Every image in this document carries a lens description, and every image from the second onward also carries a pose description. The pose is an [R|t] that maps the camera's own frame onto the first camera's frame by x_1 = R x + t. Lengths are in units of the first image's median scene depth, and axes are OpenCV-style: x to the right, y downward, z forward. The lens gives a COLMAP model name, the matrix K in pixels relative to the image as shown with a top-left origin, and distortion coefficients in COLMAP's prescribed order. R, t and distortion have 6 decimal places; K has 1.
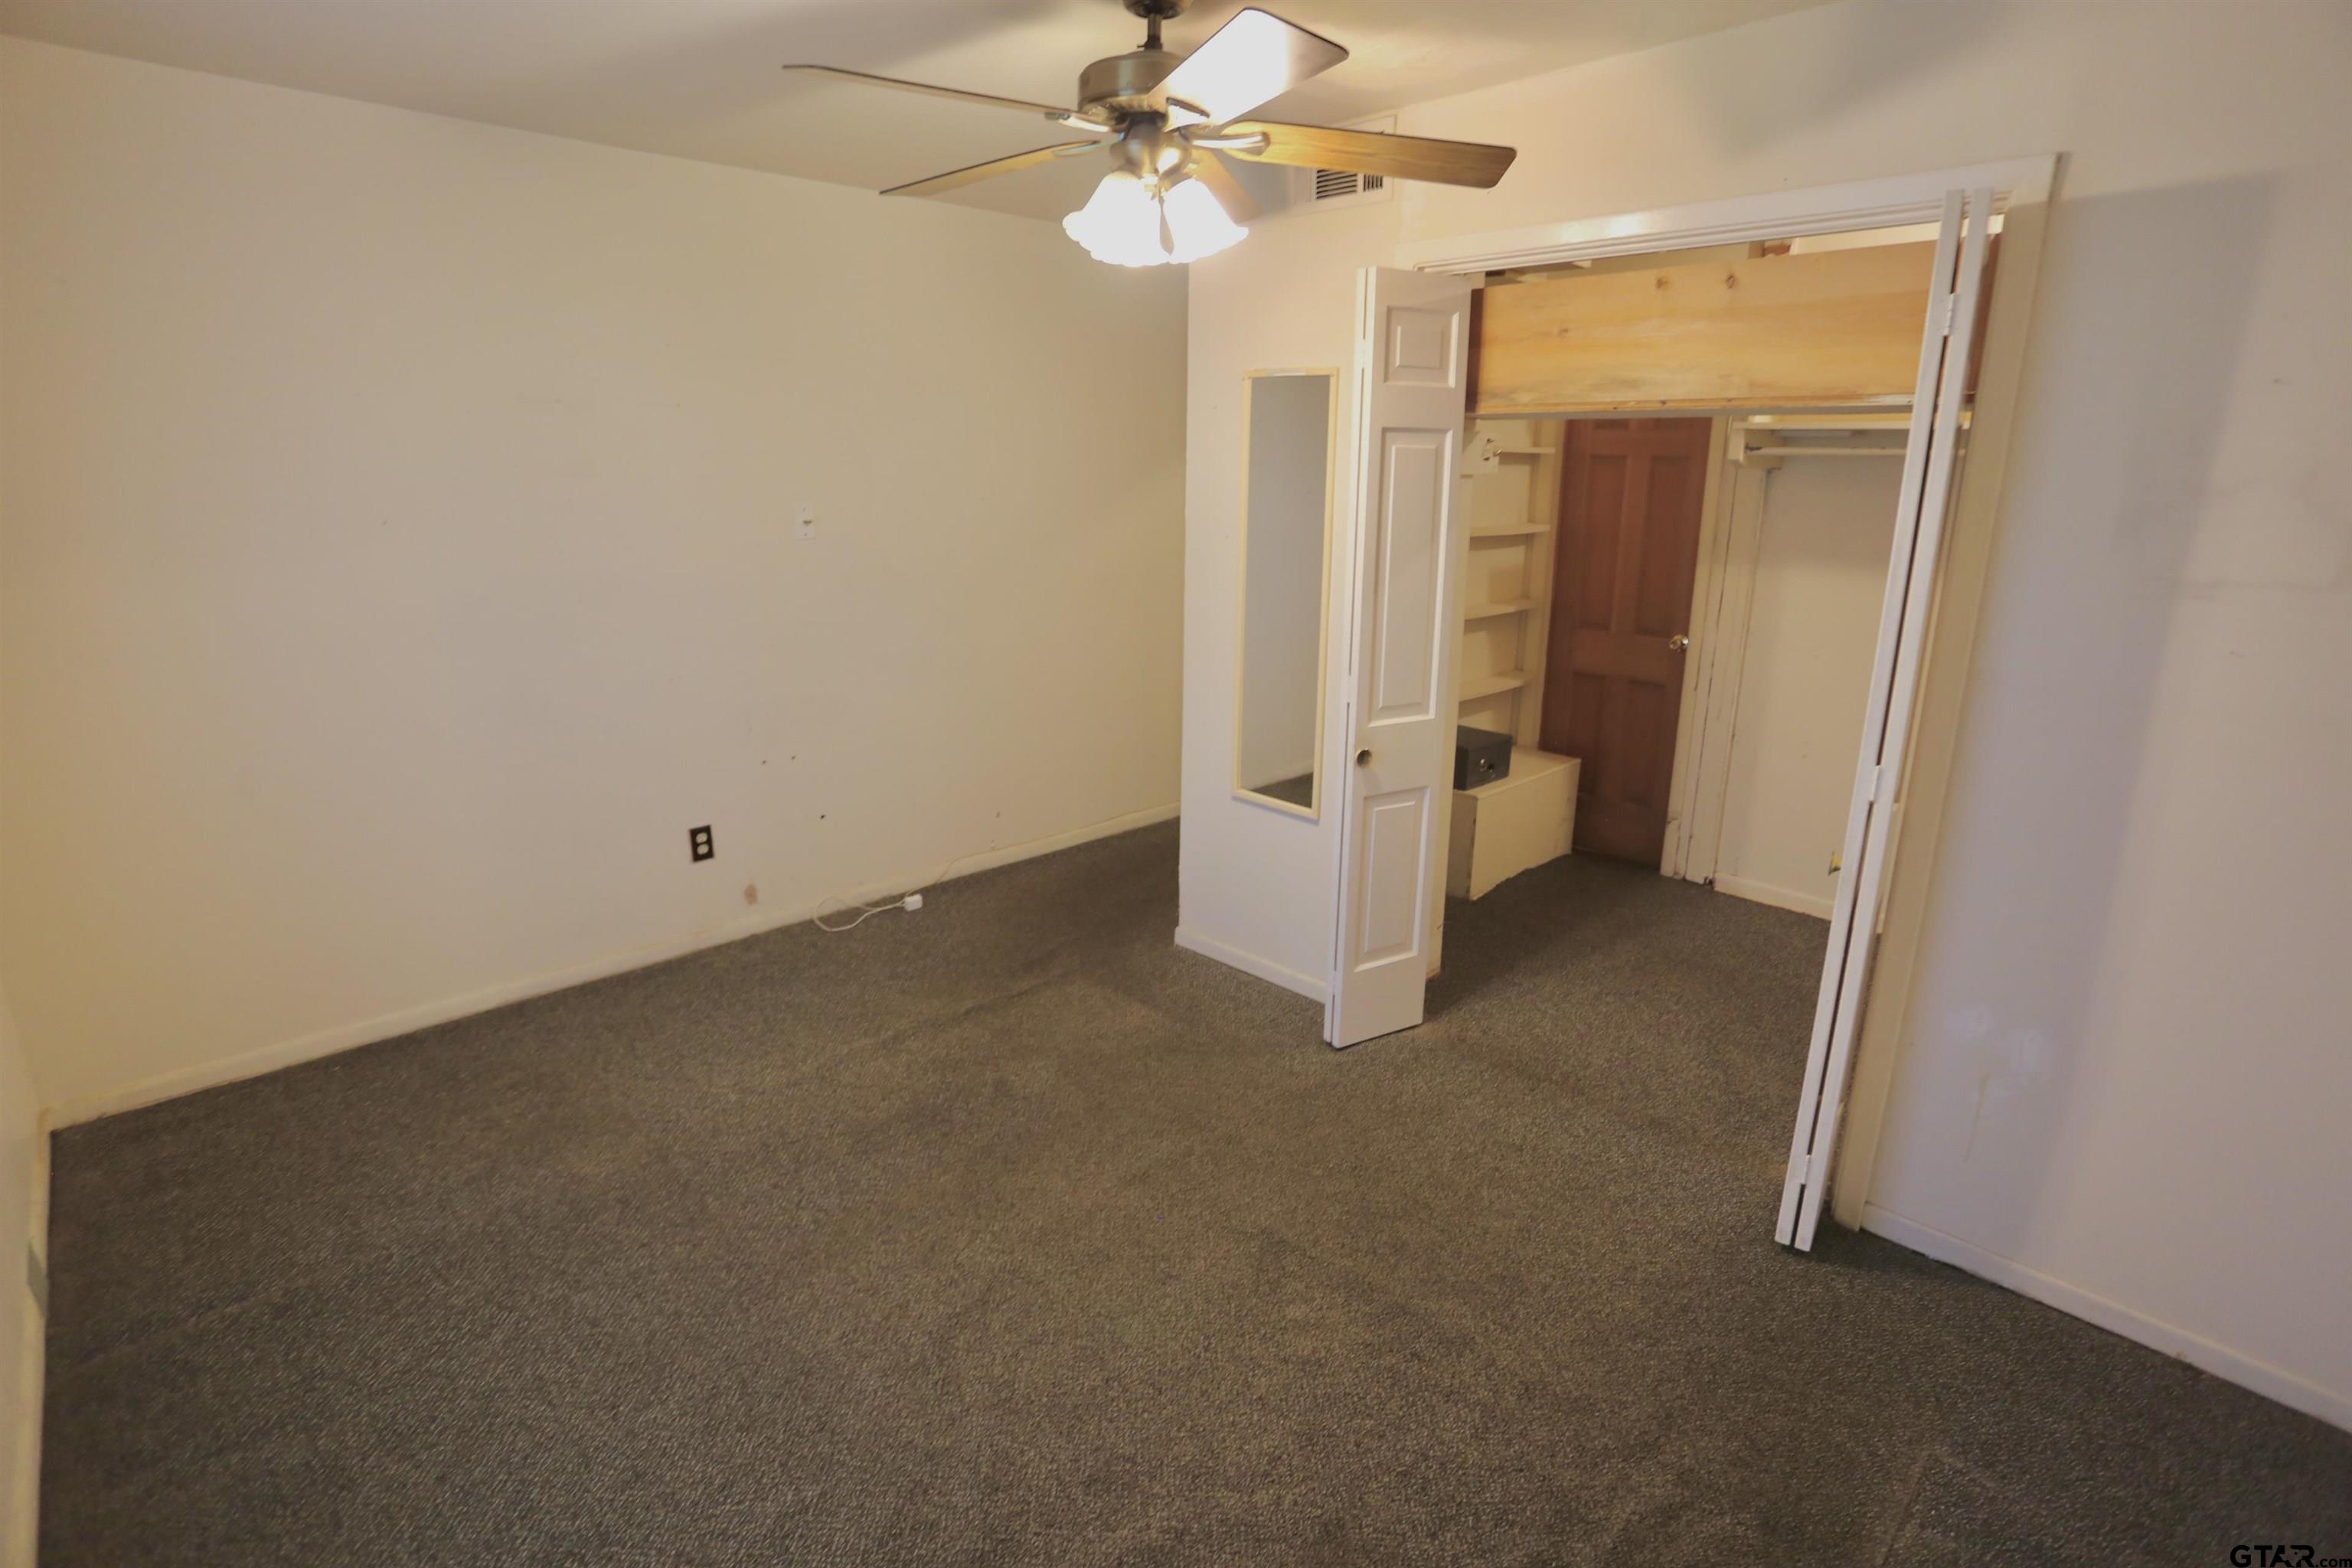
lens RADIAL K [[1089.8, 0, 1196.5], [0, 1089.8, 771.7], [0, 0, 1]] dist [-0.000932, -0.000082]
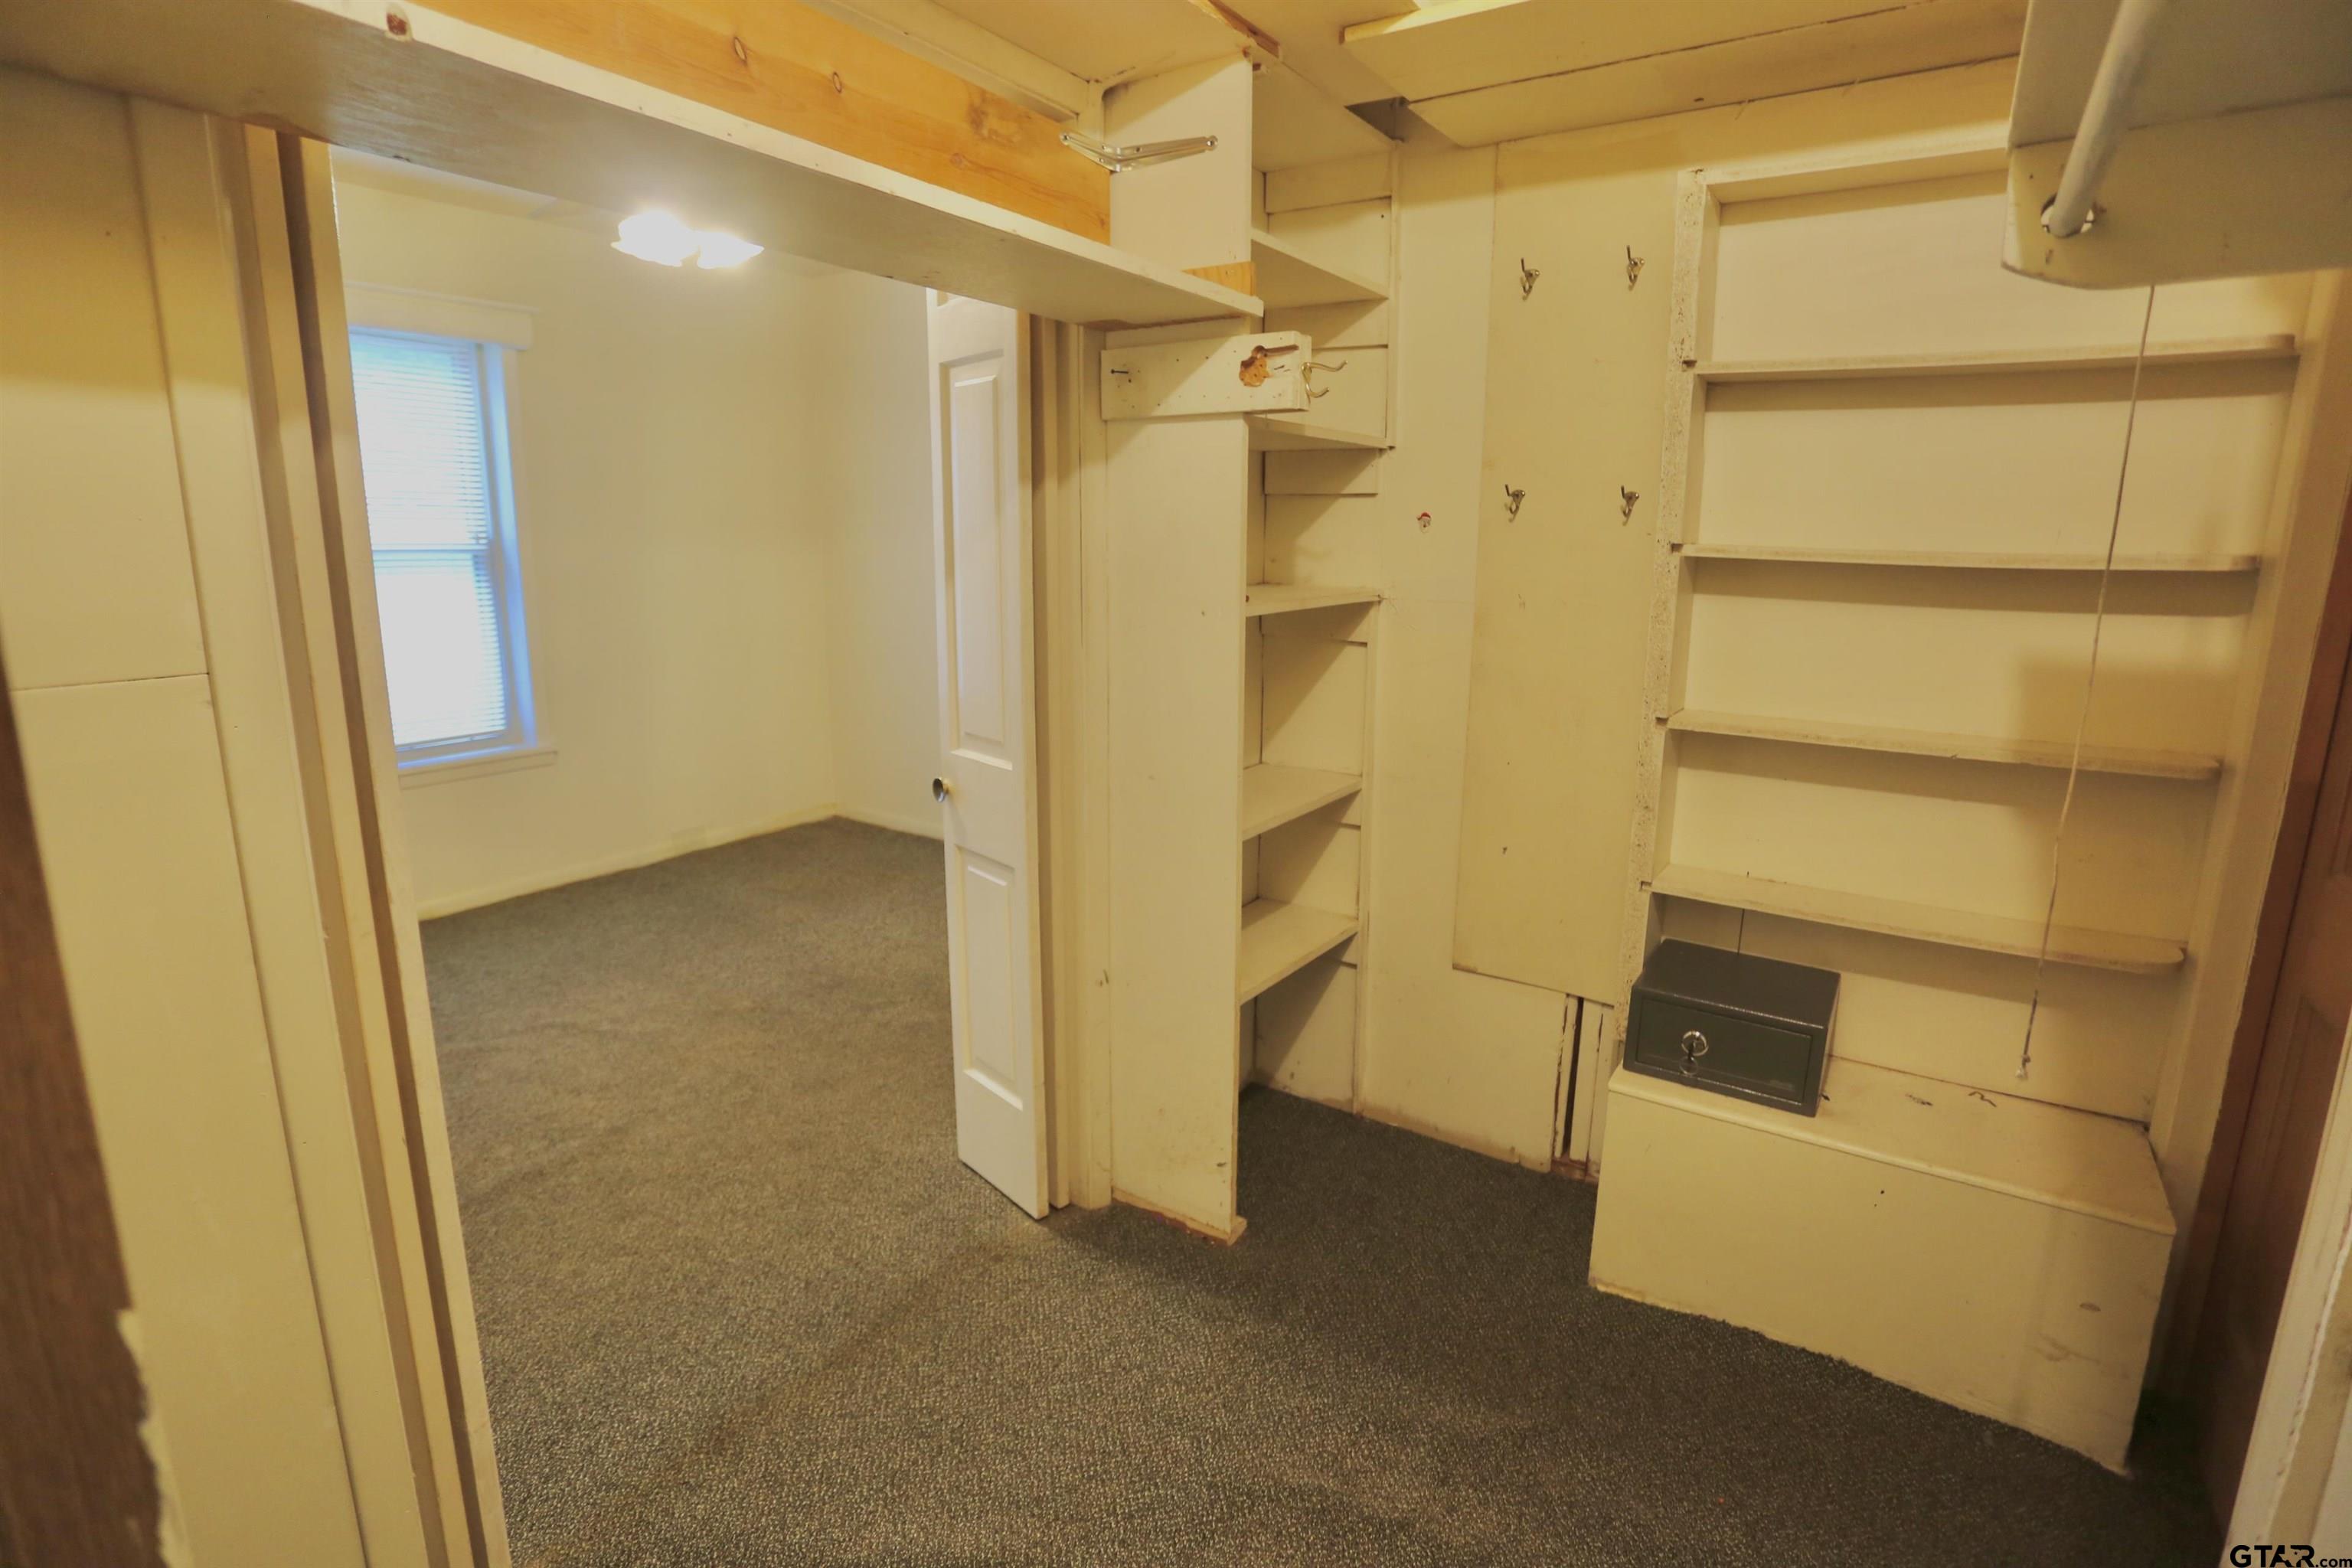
lens RADIAL K [[1089.8, 0, 1196.5], [0, 1089.8, 771.7], [0, 0, 1]] dist [-0.000932, -0.000082]
pose [[0.189469, 0.190414, -0.963247, 1.012412], [-0.233428, 0.961626, 0.144179, -0.211531], [0.953736, 0.197531, 0.226646, 1.034986]]
